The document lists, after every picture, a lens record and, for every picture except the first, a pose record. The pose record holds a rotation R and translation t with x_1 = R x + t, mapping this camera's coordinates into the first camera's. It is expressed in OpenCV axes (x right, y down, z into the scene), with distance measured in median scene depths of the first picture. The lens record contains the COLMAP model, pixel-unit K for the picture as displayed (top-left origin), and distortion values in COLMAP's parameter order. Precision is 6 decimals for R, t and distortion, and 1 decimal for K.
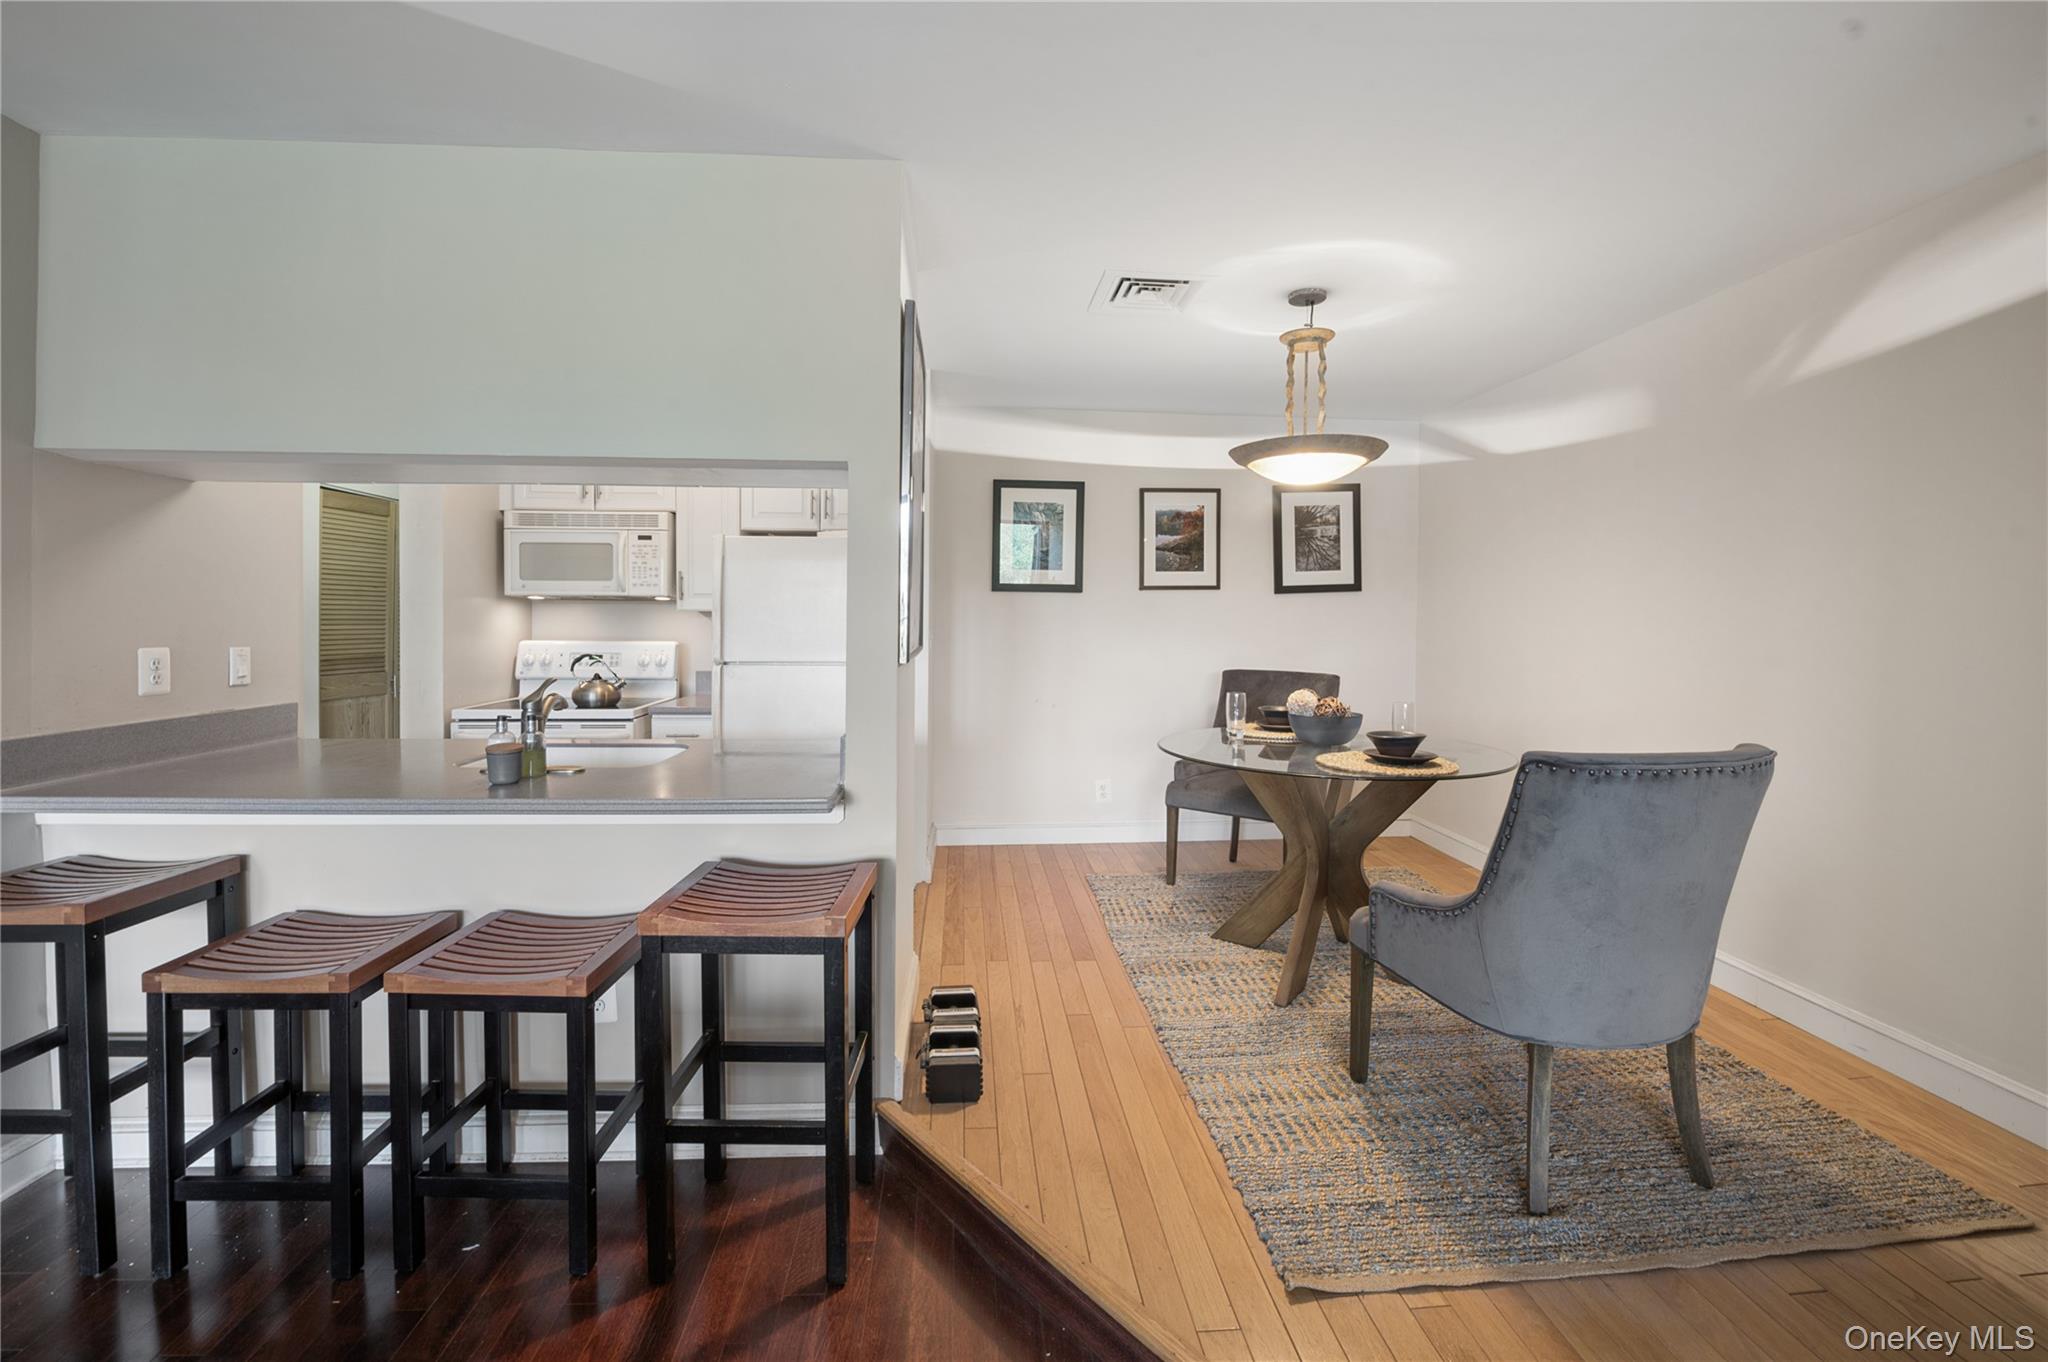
lens RADIAL K [[827.7, 0, 1014.2], [0, 827.7, 629.3], [0, 0, 1]] dist [-0.020755, 0.000844]
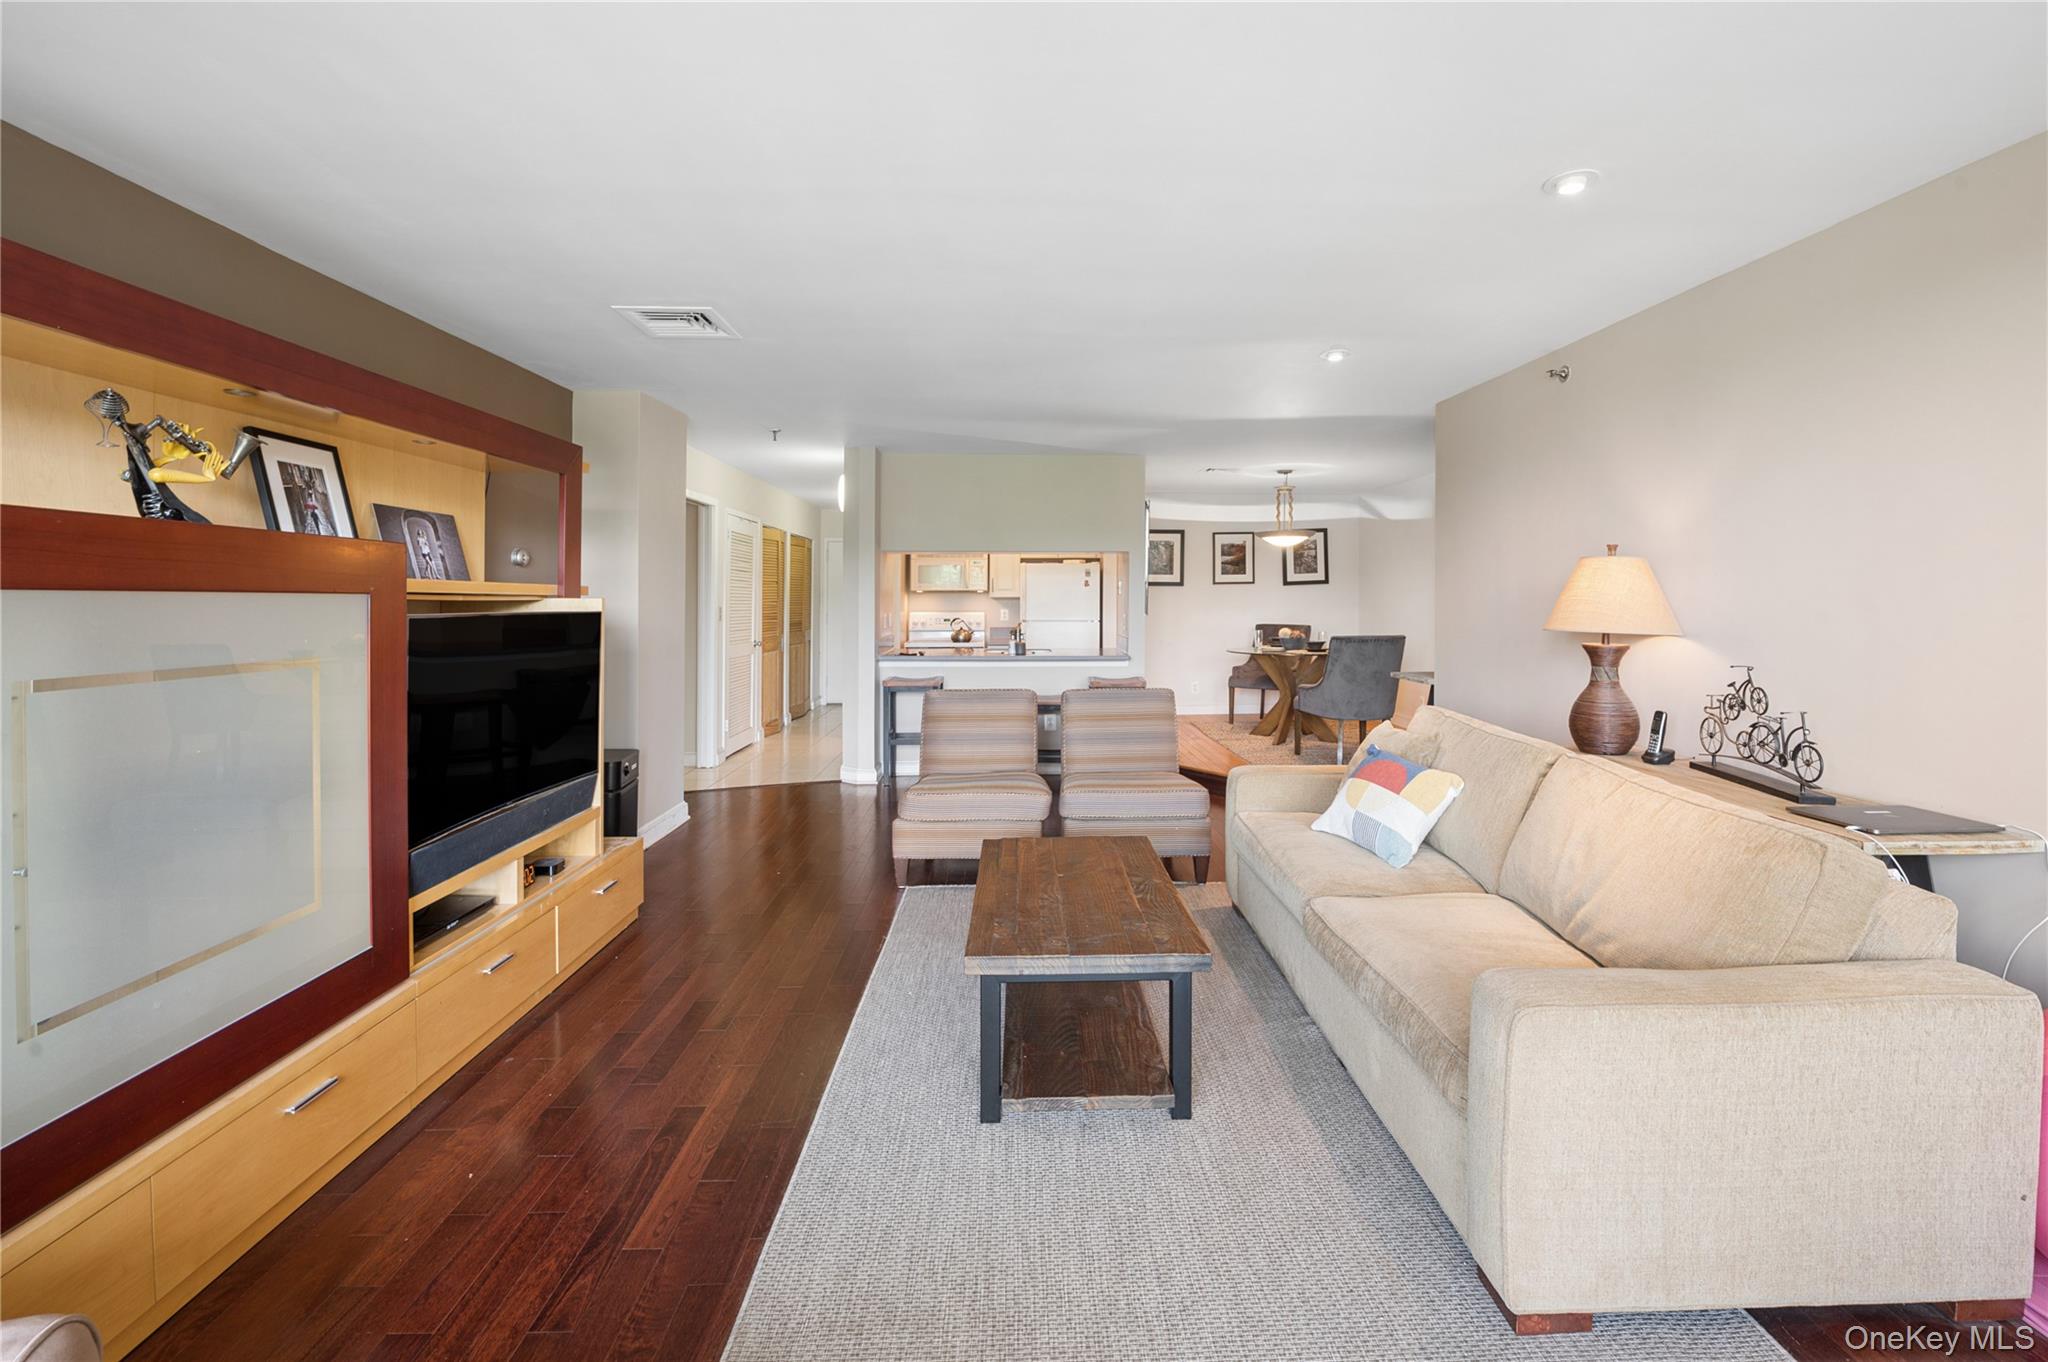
lens RADIAL K [[827.7, 0, 1010.8], [0, 827.7, 600.1], [0, 0, 1]] dist [-0.020755, 0.000844]
pose [[0.997960, -0.008732, -0.063238, -0.205142], [0.008252, 0.999935, -0.007851, 0.001574], [0.063303, 0.007313, 0.997968, -0.995011]]
